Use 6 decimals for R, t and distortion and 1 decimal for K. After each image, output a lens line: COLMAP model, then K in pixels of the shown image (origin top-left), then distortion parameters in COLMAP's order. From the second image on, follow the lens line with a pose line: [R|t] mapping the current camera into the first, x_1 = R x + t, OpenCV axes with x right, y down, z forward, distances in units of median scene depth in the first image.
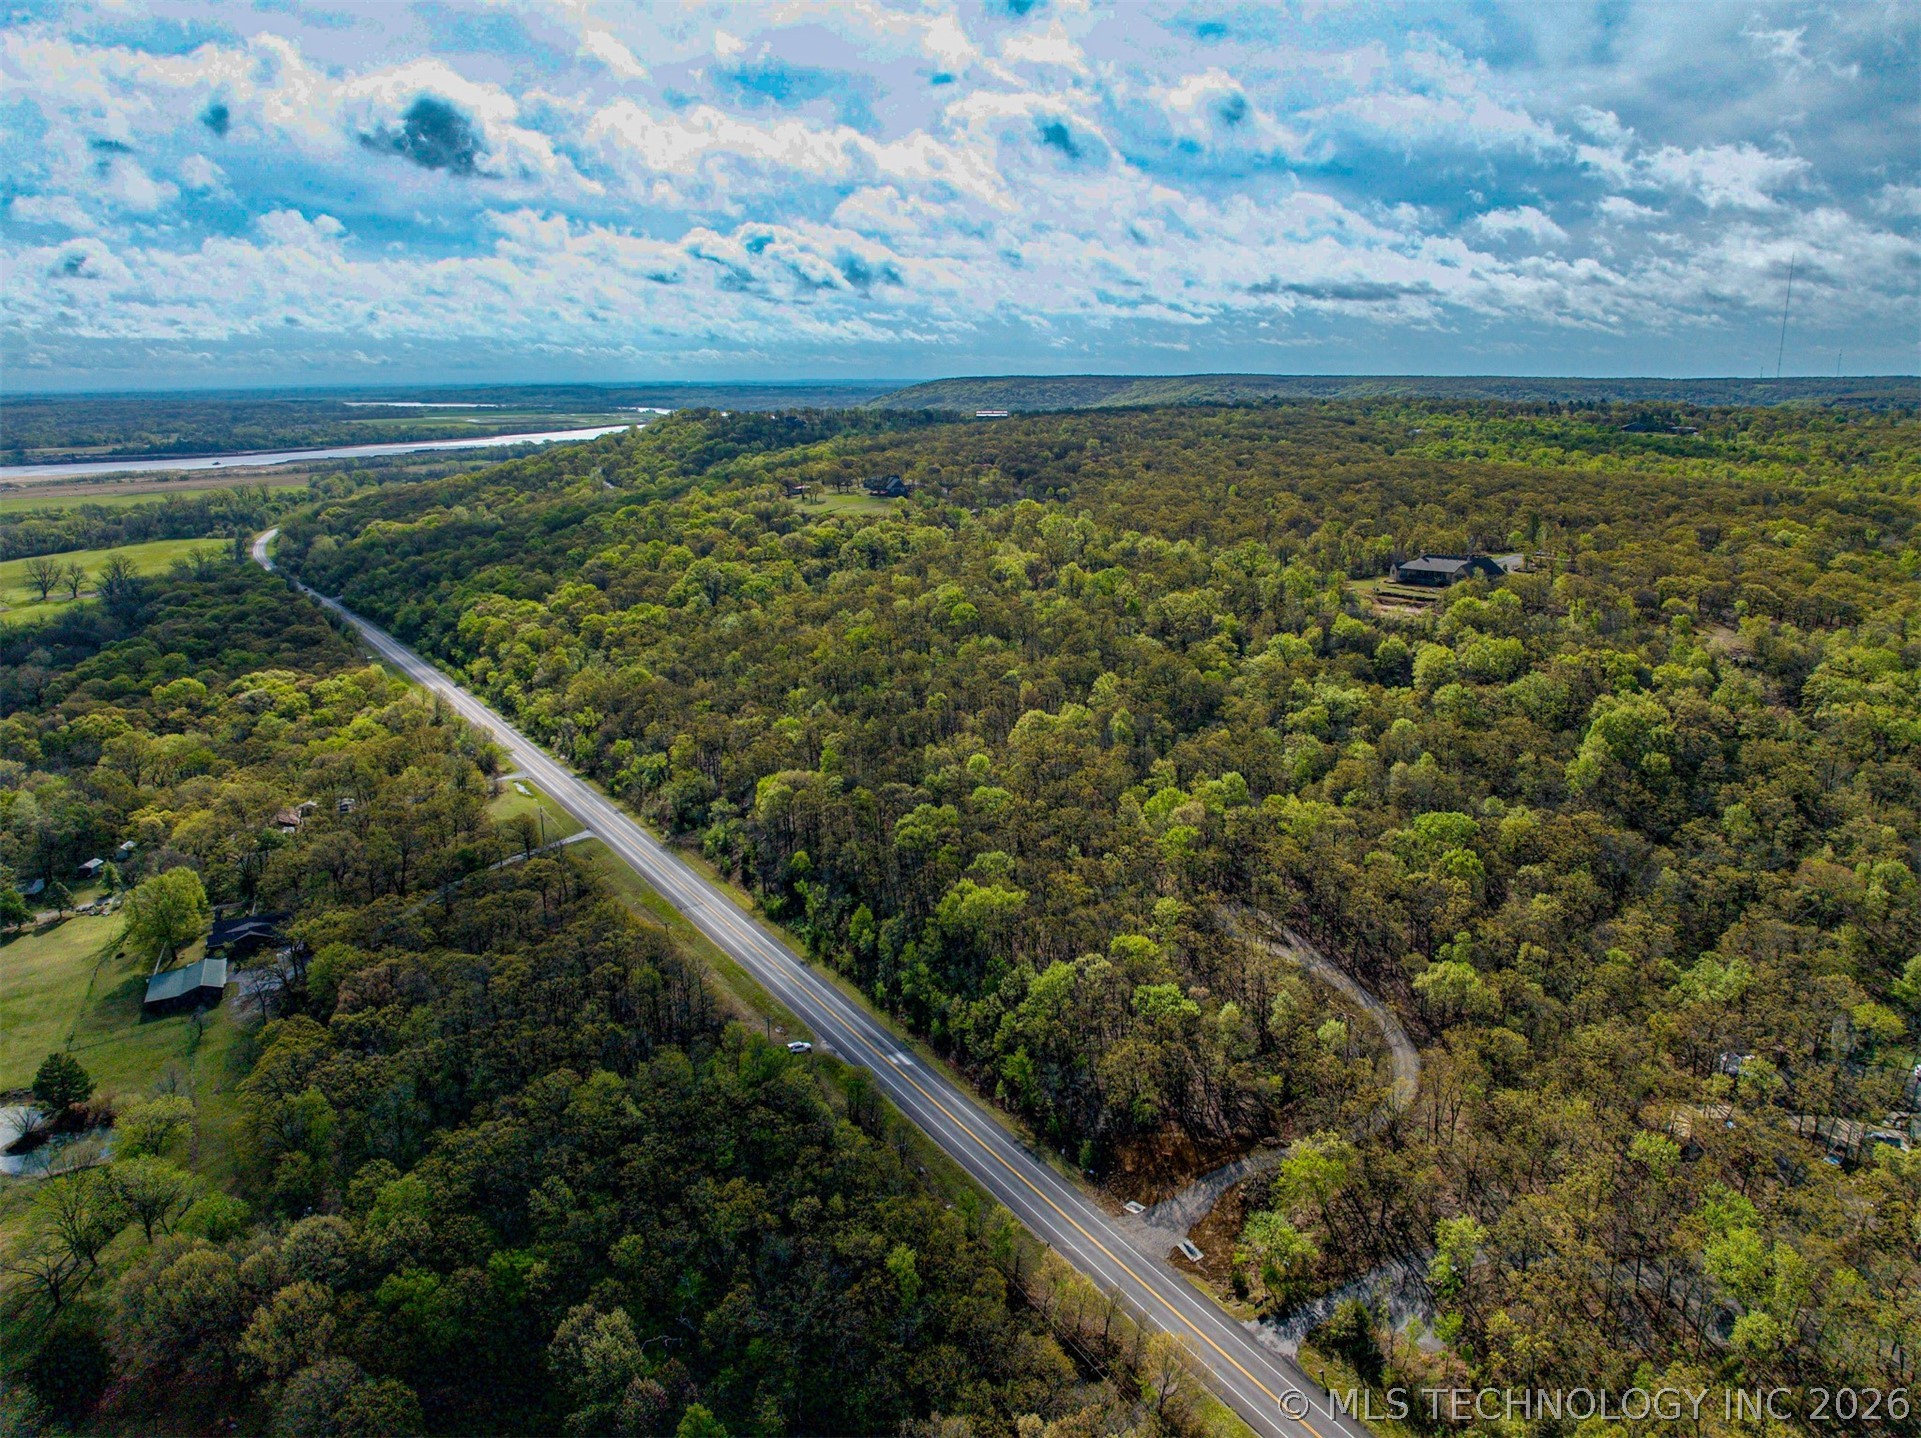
lens RADIAL K [[1356.0, 0, 961.8], [0, 1356.0, 716.8], [0, 0, 1]] dist [-0.039352, 0.005288]
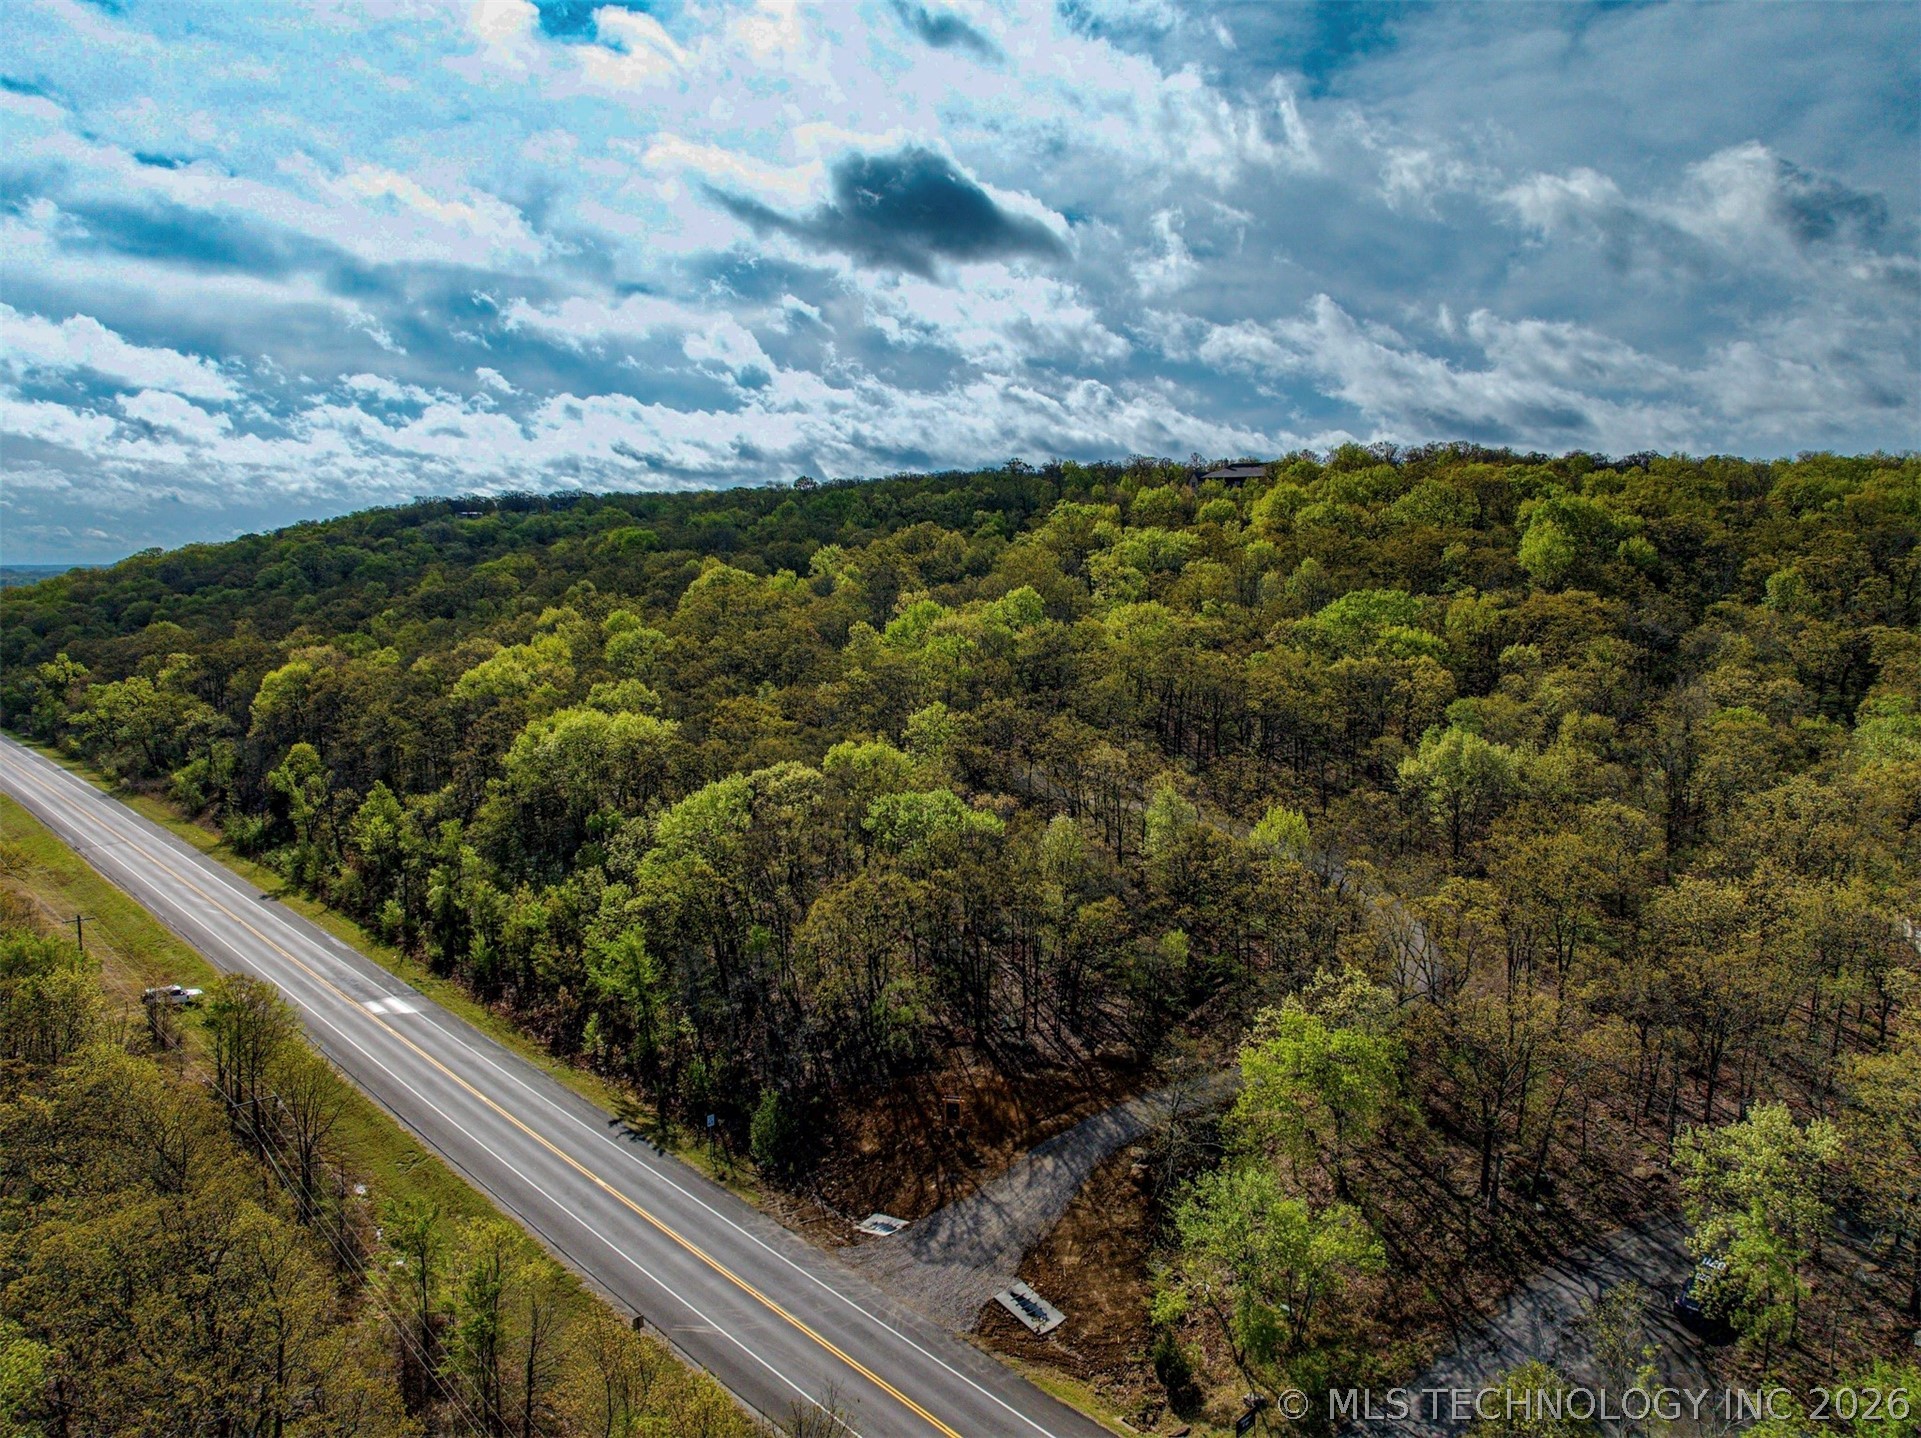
lens RADIAL K [[1356.0, 0, 964.9], [0, 1356.0, 730.3], [0, 0, 1]] dist [-0.039352, 0.005288]
pose [[0.982379, -0.021426, 0.185665, 0.057290], [0.044186, 0.991871, -0.119329, 0.188723], [-0.181599, 0.125431, 0.975340, 0.413936]]
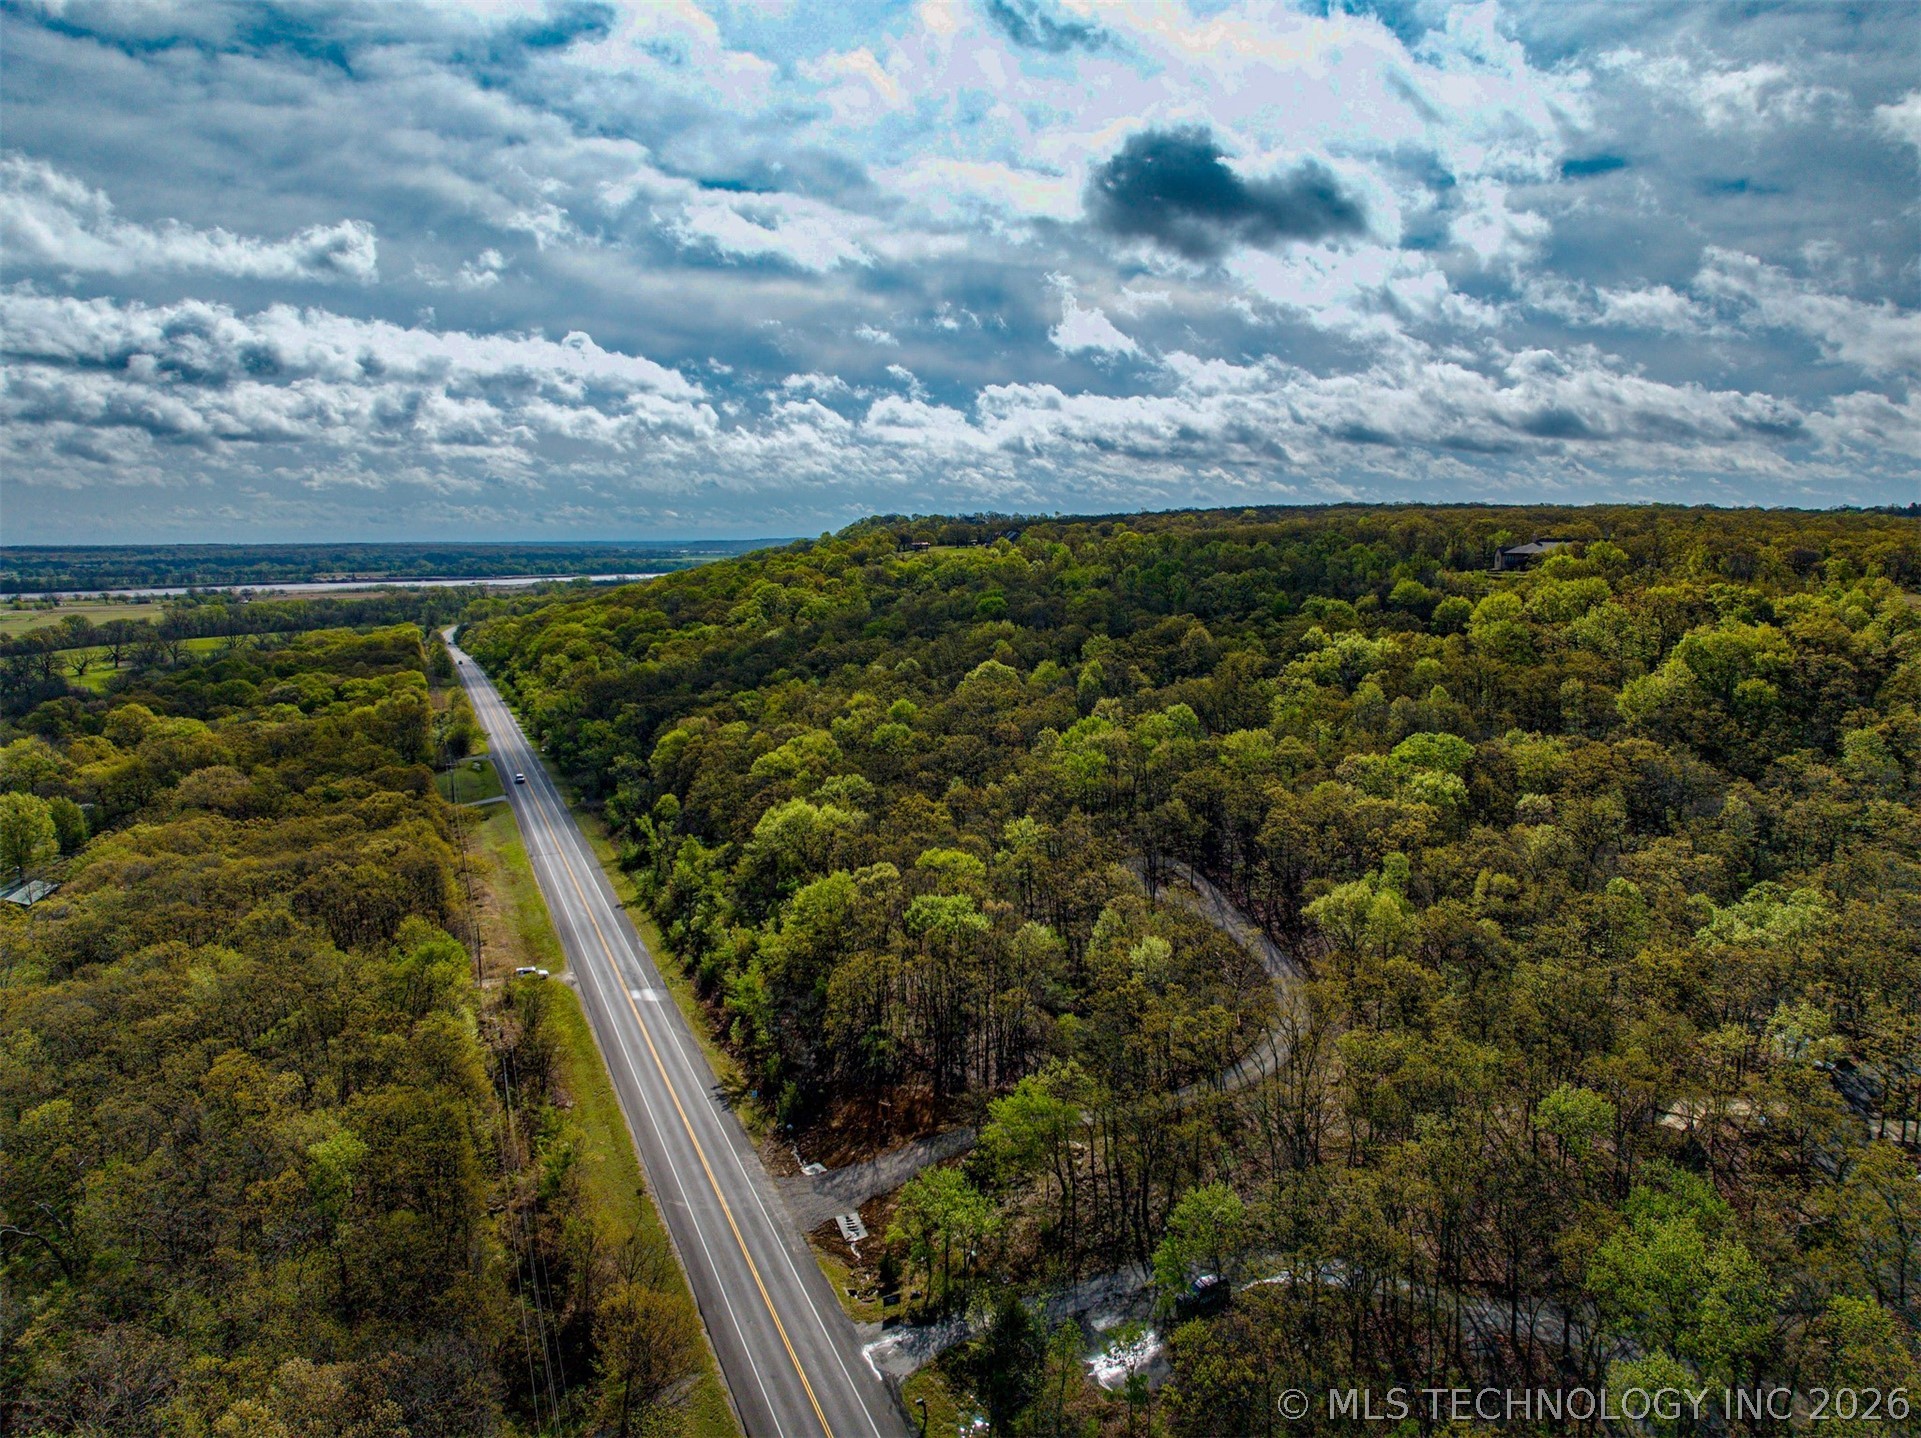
lens RADIAL K [[1356.0, 0, 967.1], [0, 1356.0, 713.1], [0, 0, 1]] dist [-0.039352, 0.005288]
pose [[0.983415, 0.026457, -0.179432, 0.228291], [-0.047620, 0.992260, -0.114688, 0.147492], [0.175009, 0.121330, 0.977062, 0.222592]]
